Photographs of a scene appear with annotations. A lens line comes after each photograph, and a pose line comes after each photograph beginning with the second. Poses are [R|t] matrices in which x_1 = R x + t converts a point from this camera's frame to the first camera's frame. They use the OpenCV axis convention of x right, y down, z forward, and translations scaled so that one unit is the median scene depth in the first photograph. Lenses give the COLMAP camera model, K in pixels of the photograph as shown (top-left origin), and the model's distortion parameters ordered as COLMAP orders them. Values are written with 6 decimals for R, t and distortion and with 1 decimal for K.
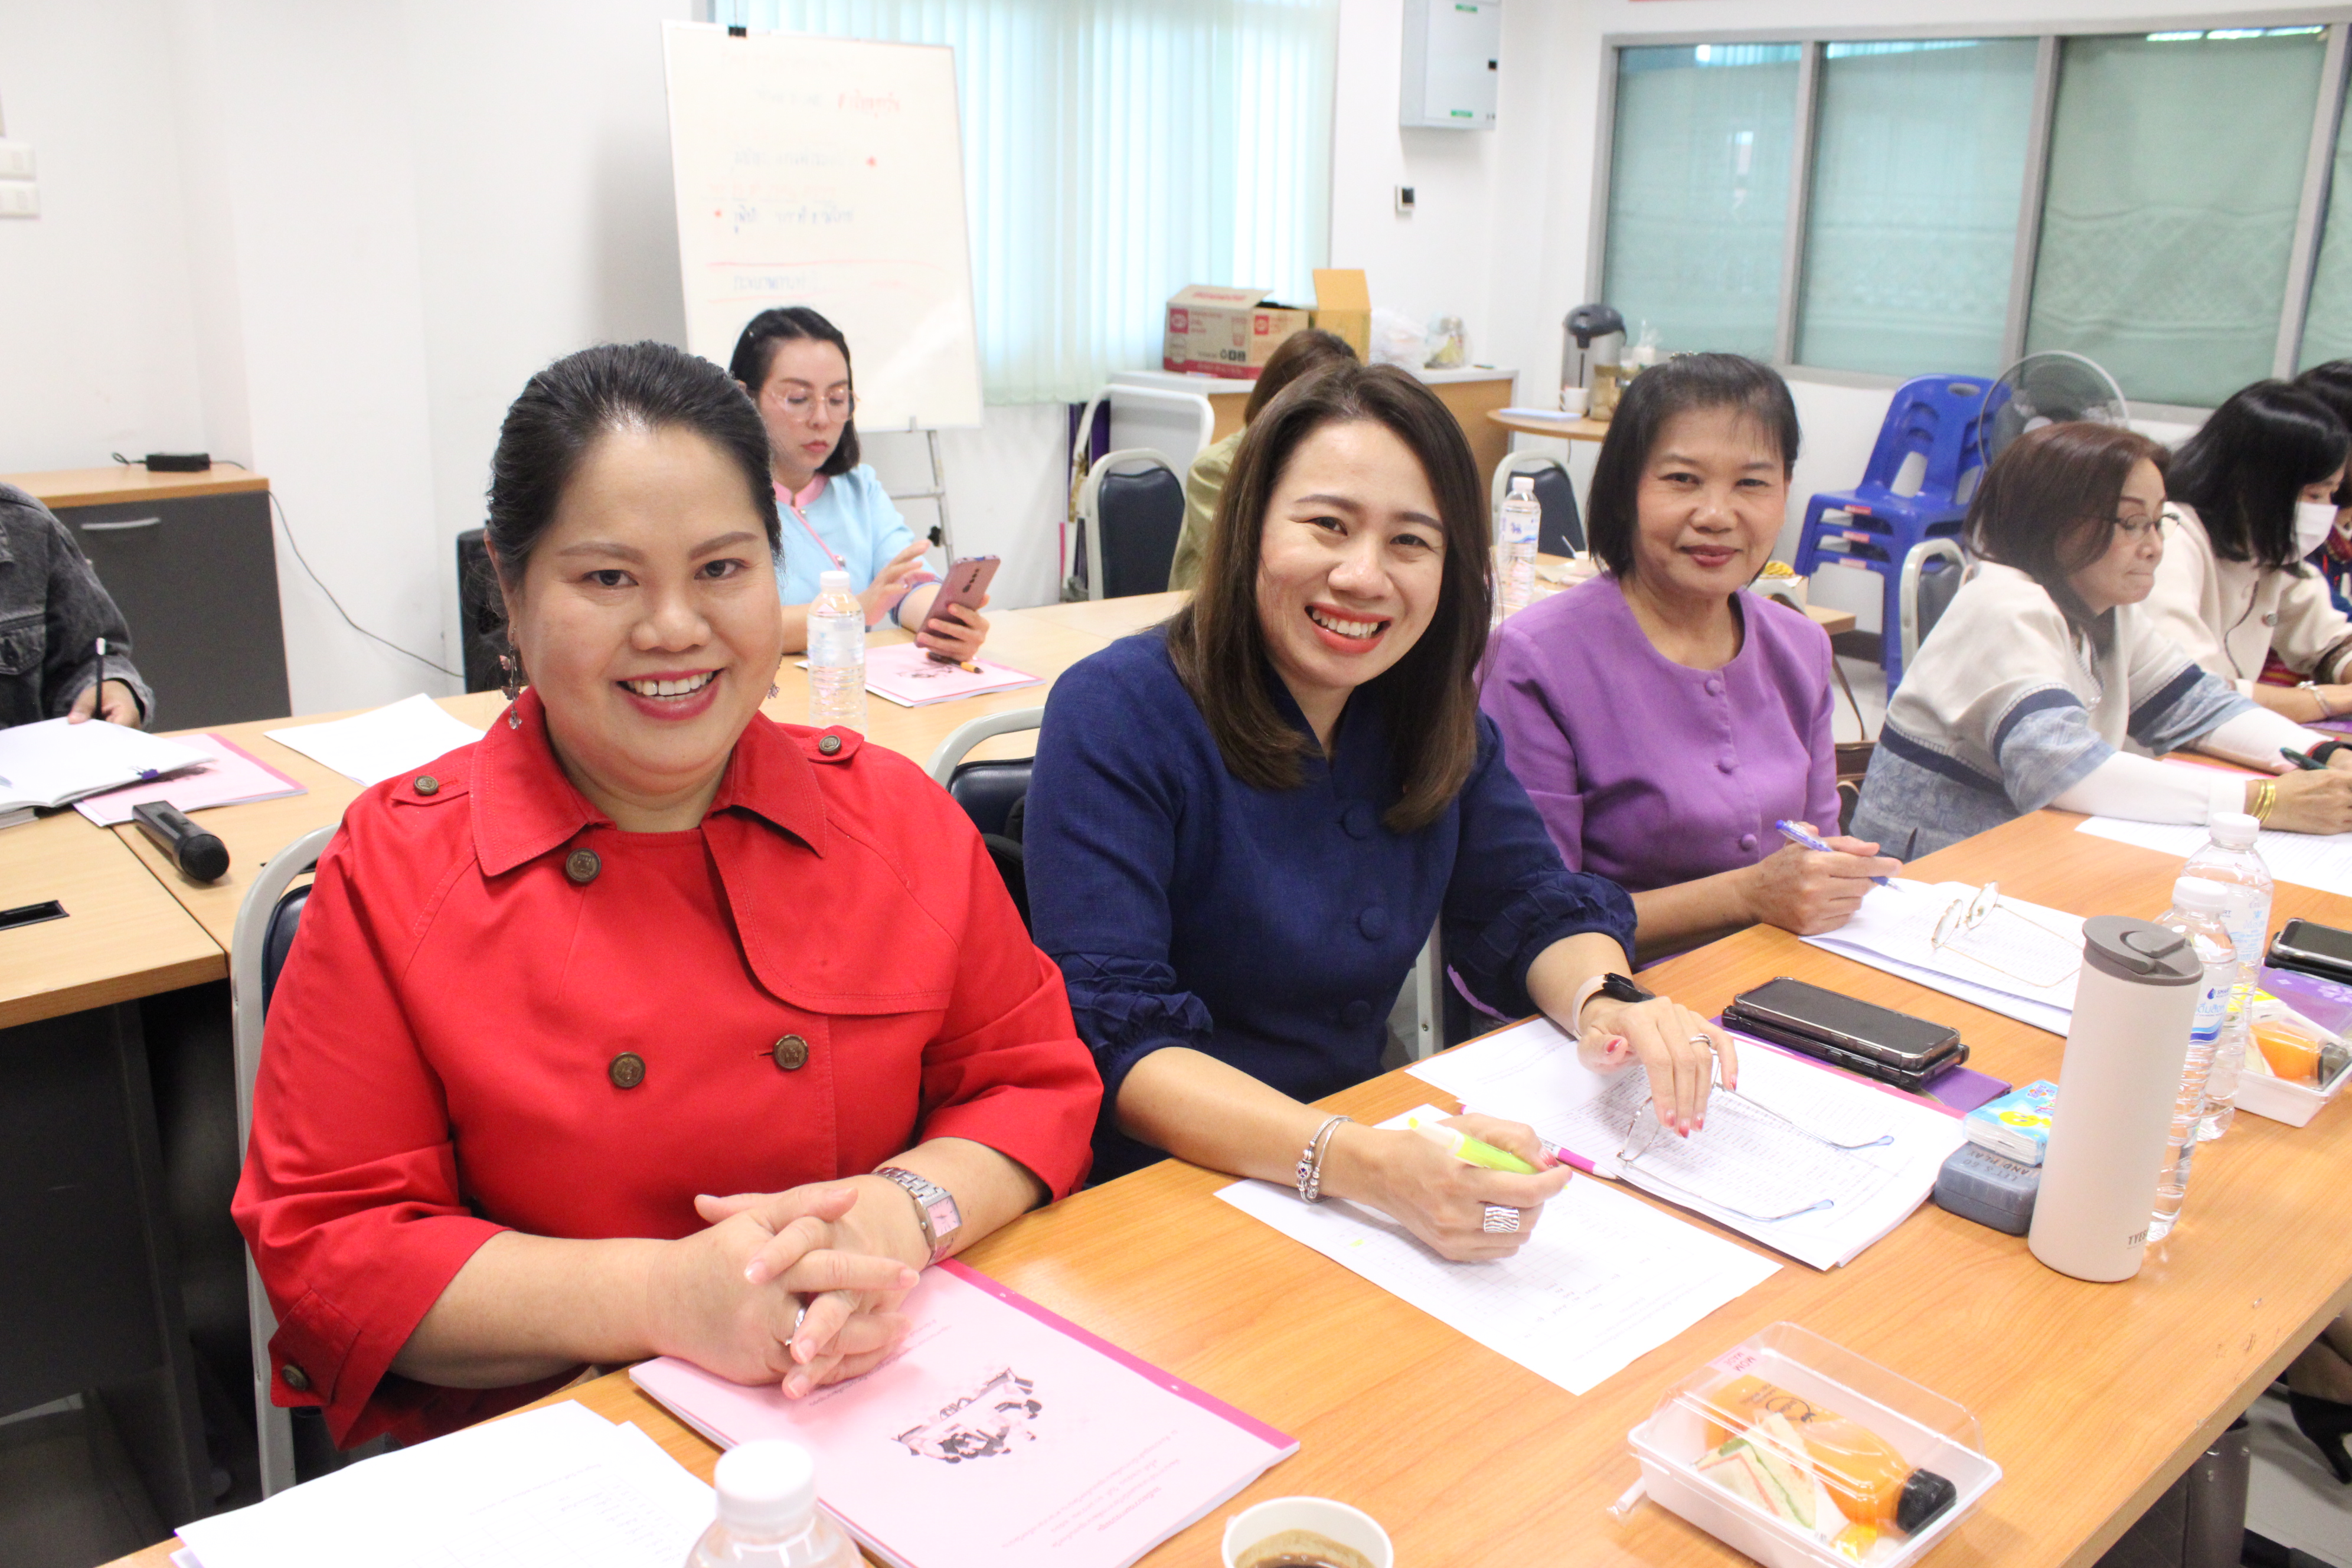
lens RADIAL K [[1959.2, 0, 1176.0], [0, 1959.2, 784.0], [0, 0, 1]] dist [-0.161899, 0.134554]
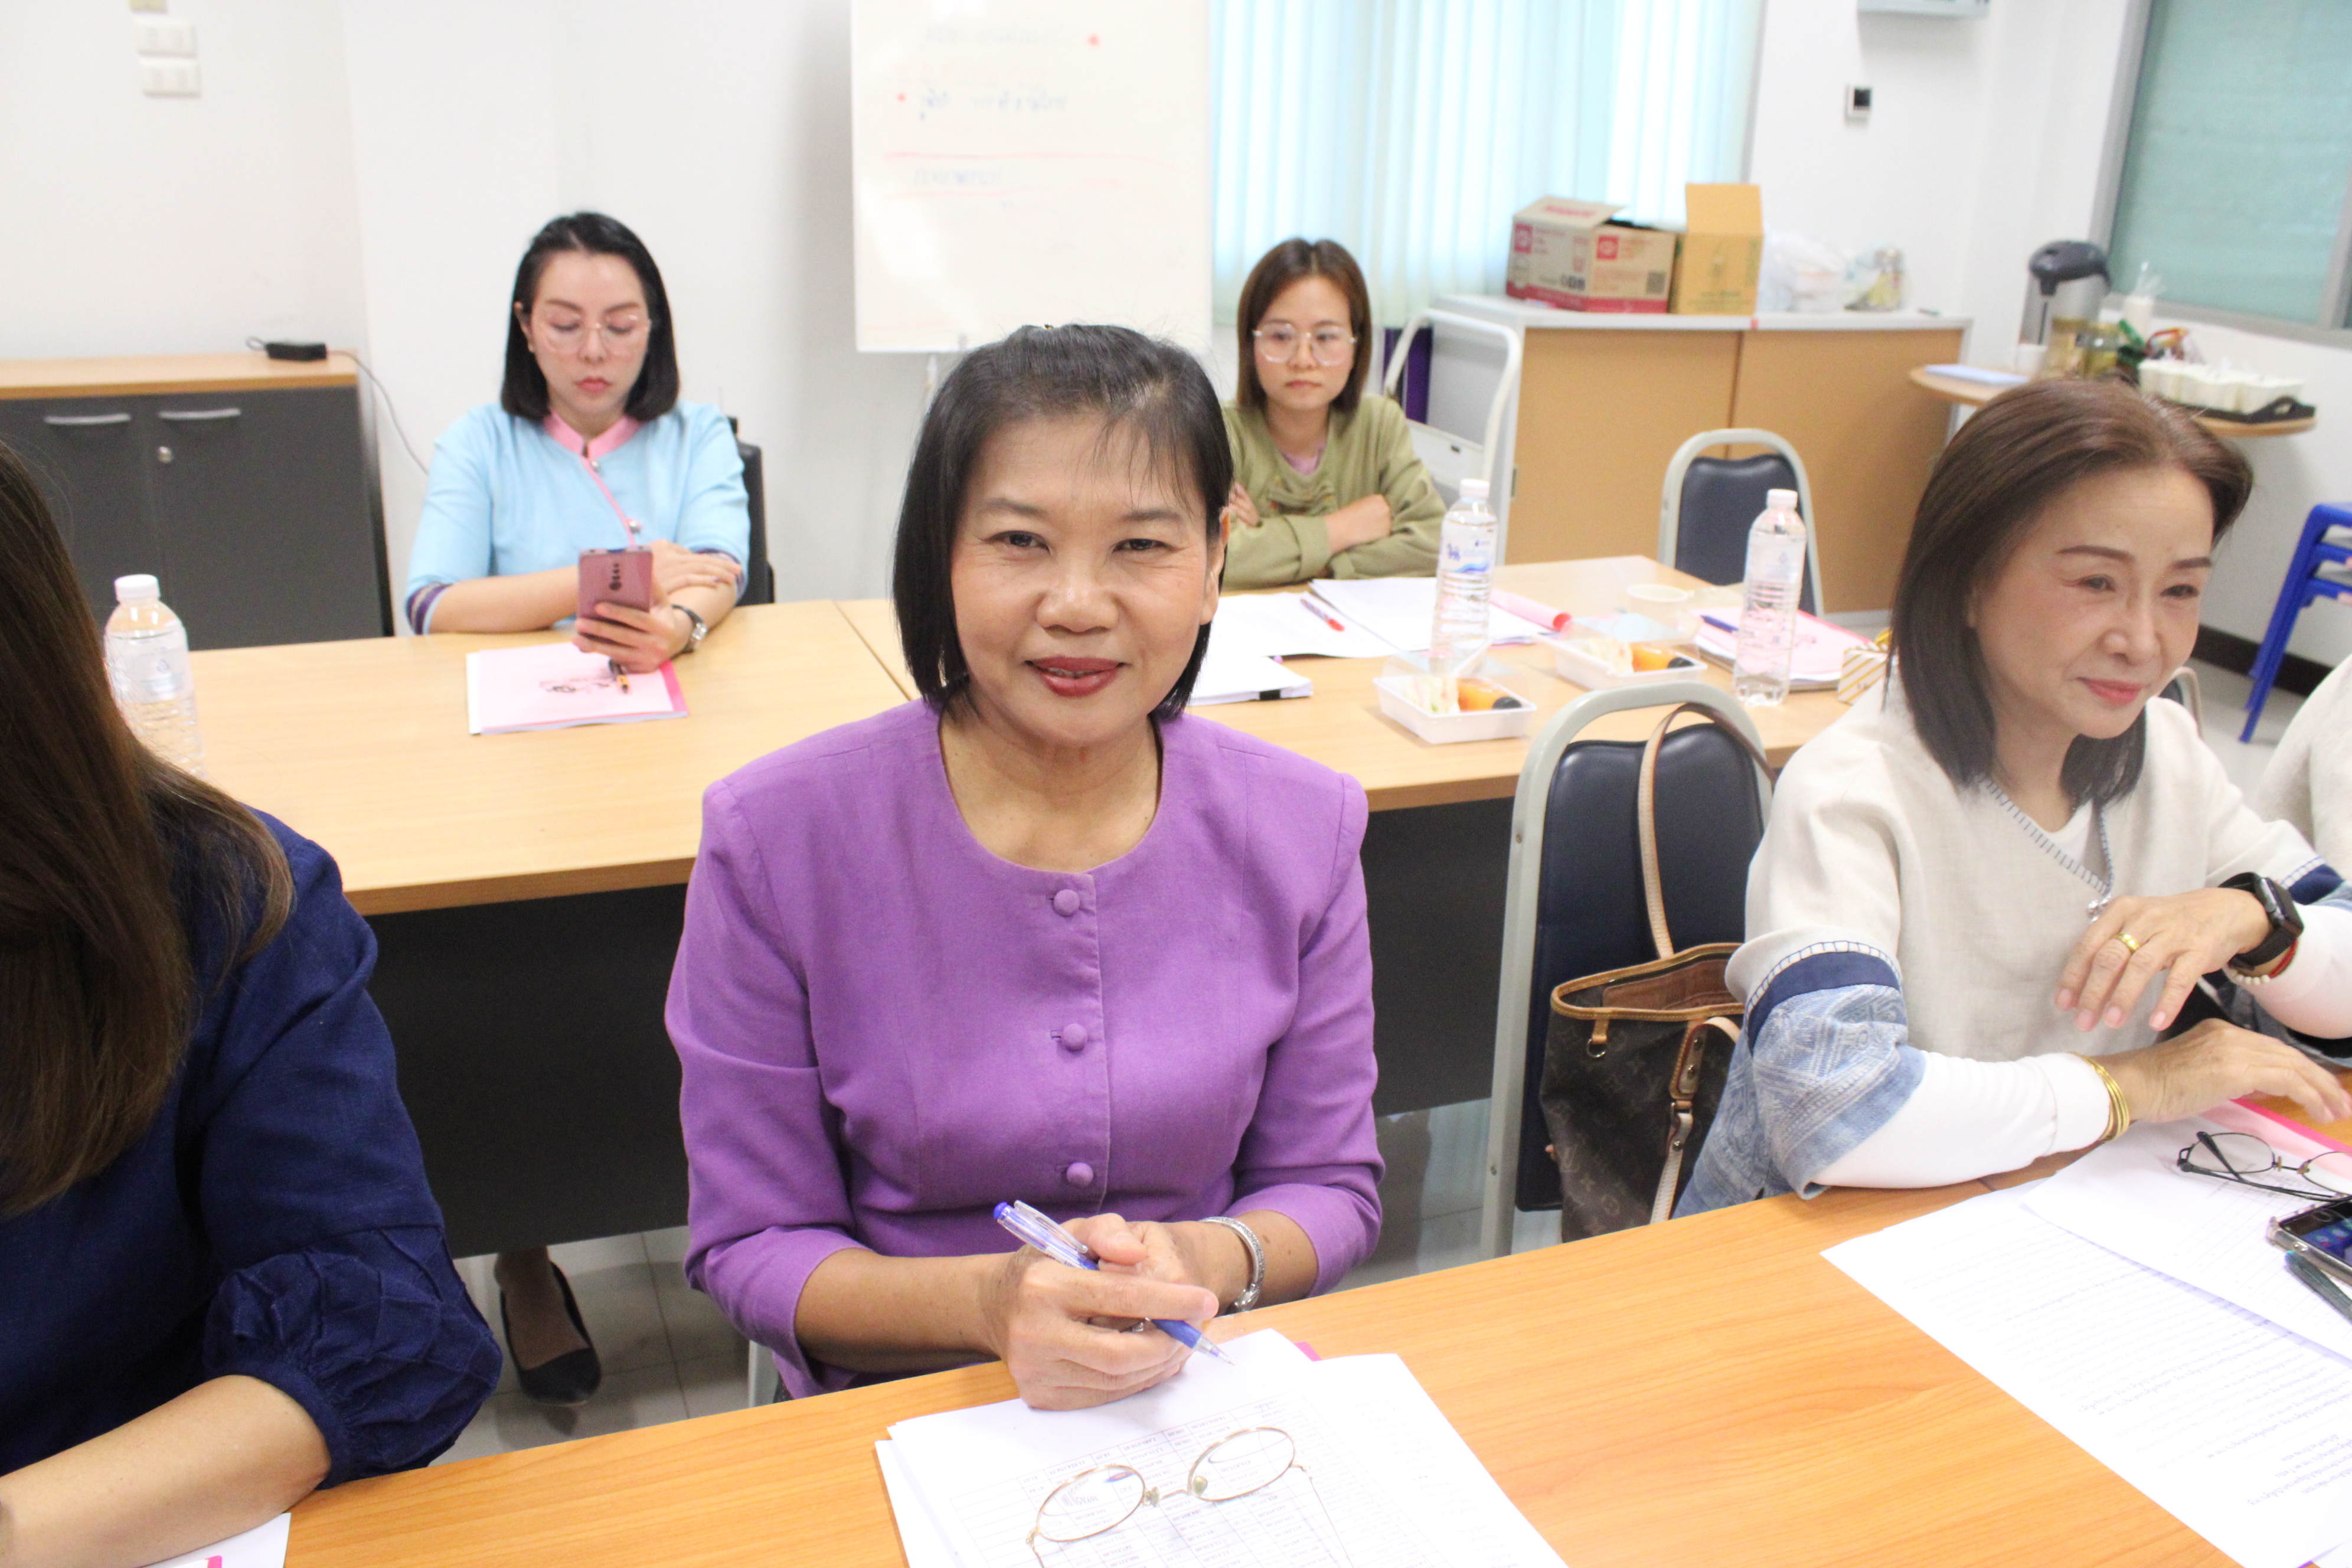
lens RADIAL K [[1959.2, 0, 1176.0], [0, 1959.2, 784.0], [0, 0, 1]] dist [-0.161899, 0.134554]
pose [[0.937622, 0.122342, -0.325419, 0.166311], [-0.106535, 0.992114, 0.066030, -0.043097], [0.330931, -0.027243, 0.943262, 0.155599]]
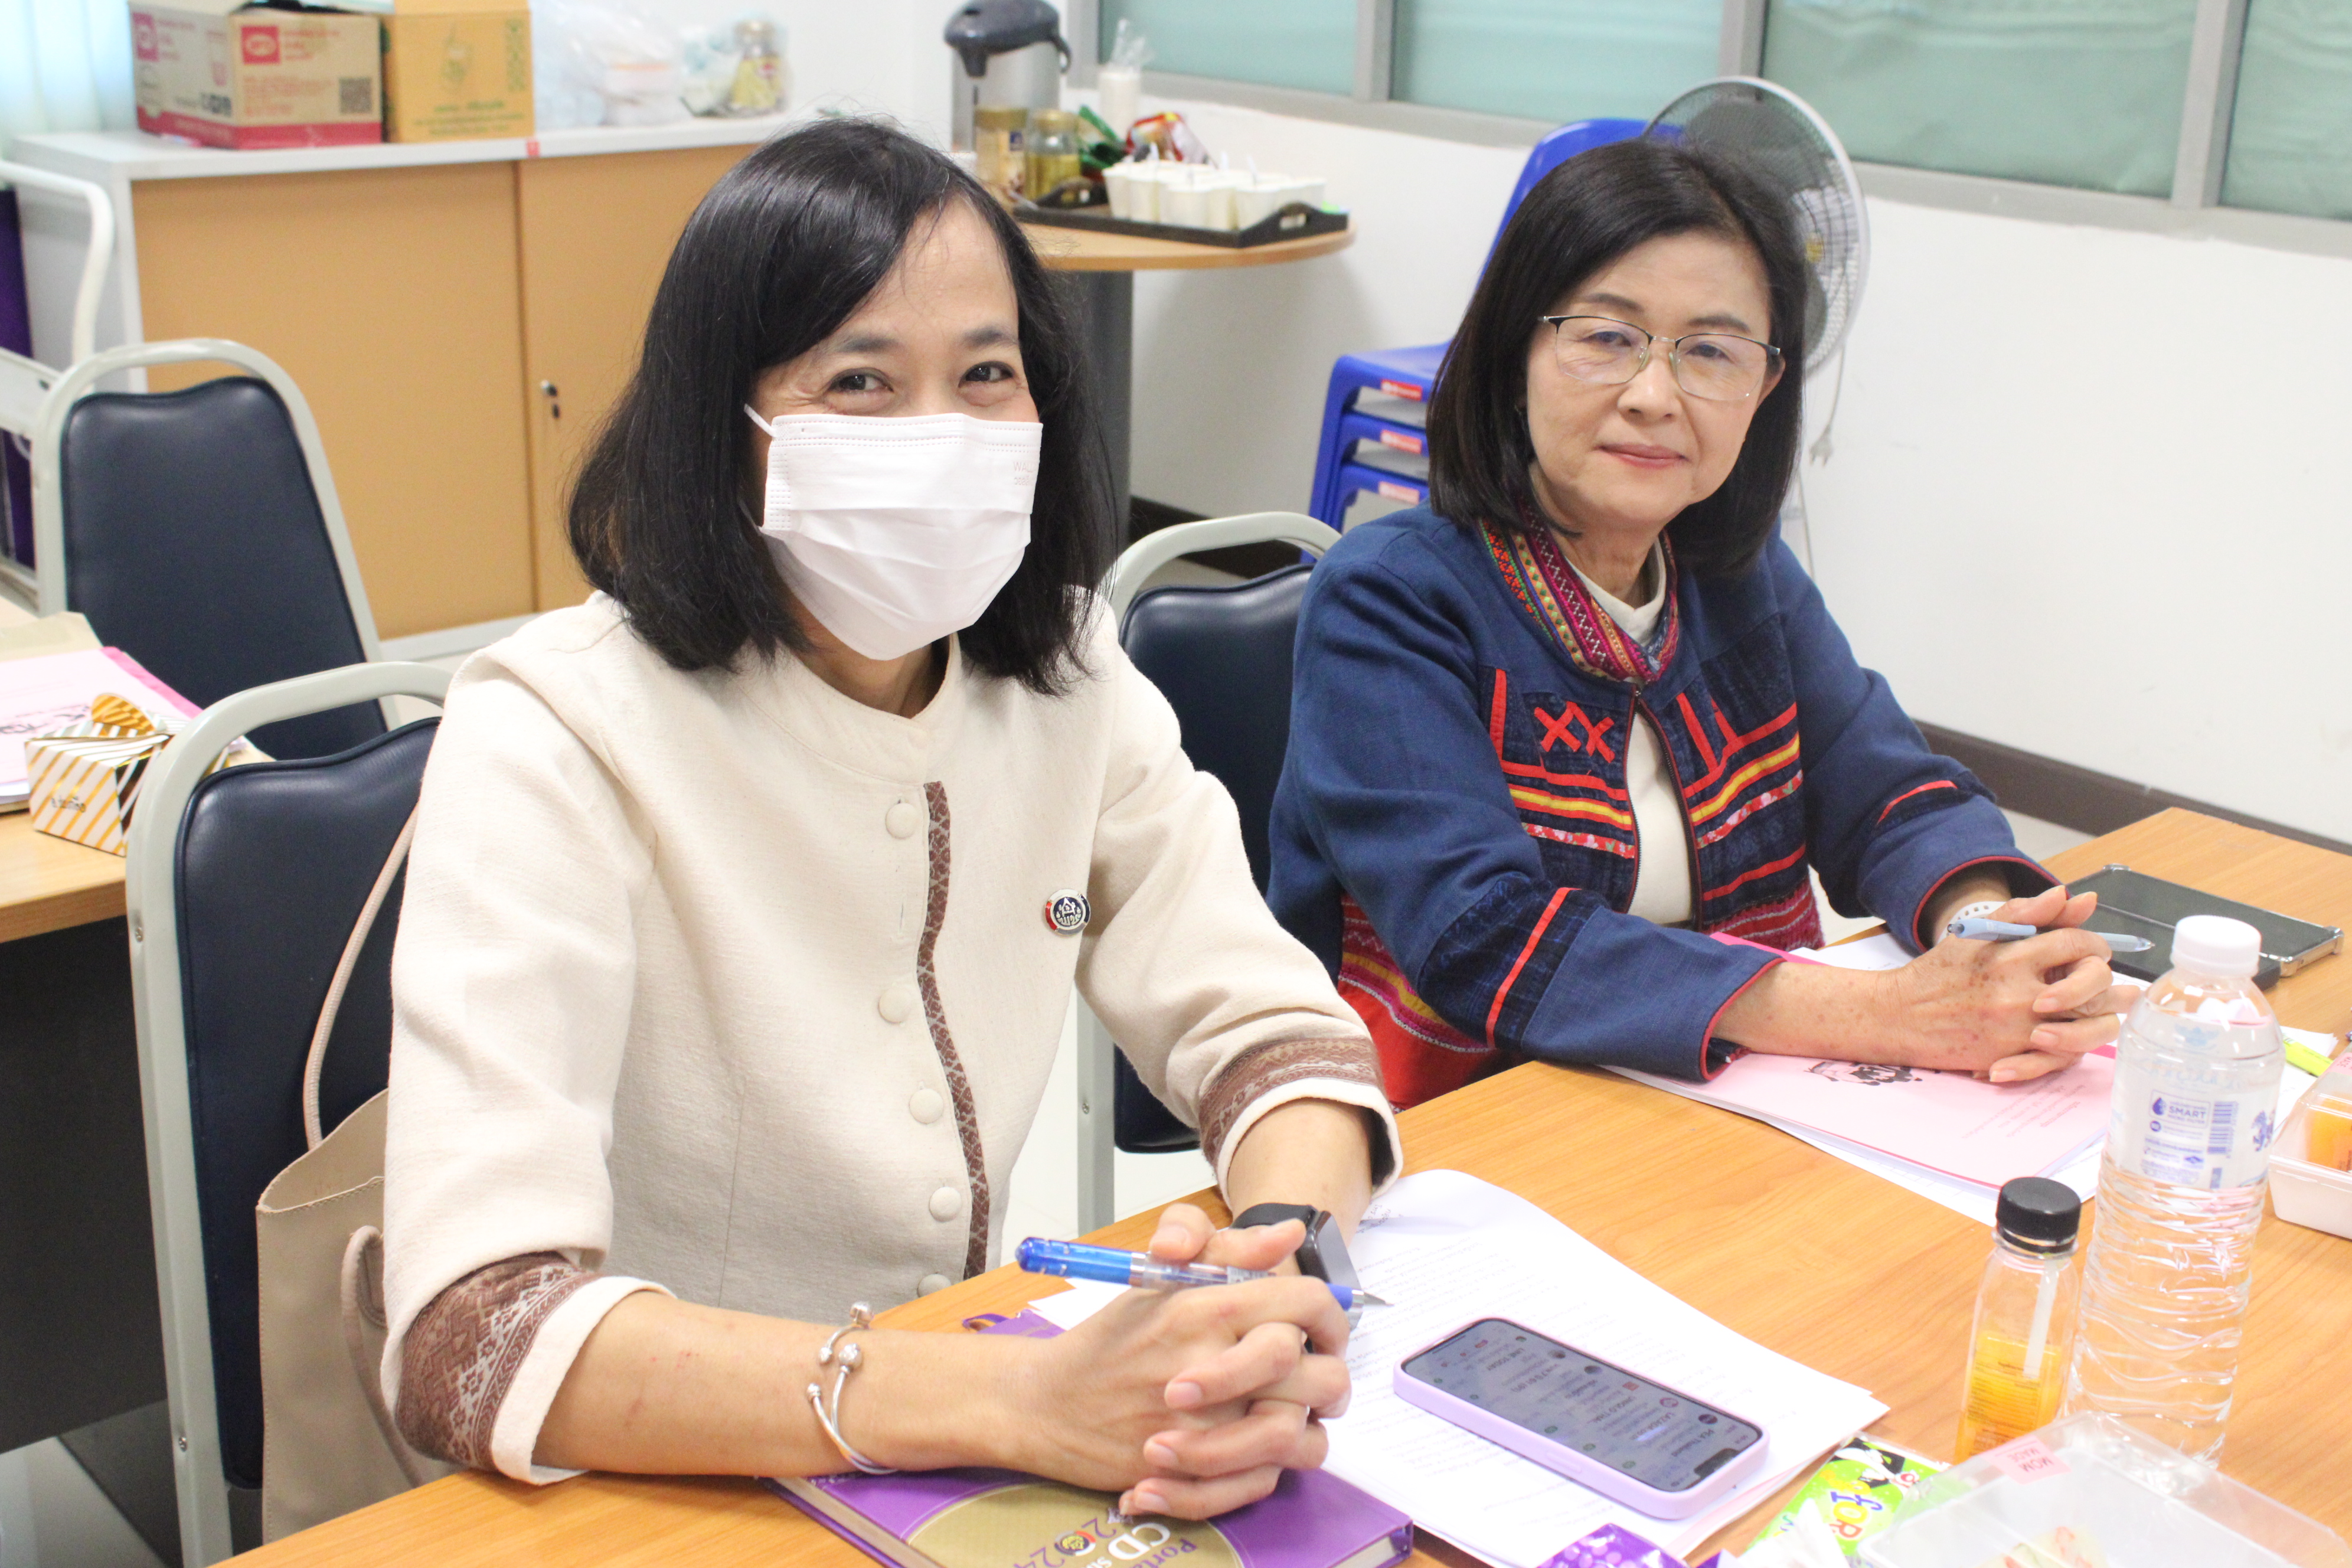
lens RADIAL K [[2813.1, 0, 1221.7], [0, 2813.1, 783.1], [0, 0, 1]] dist [-0.092699, 0.124165]
pose [[0.999862, -0.002787, 0.016393, 0.289208], [0.002184, 0.999324, 0.036710, -0.064126], [-0.016485, -0.036669, 0.999191, 0.239986]]
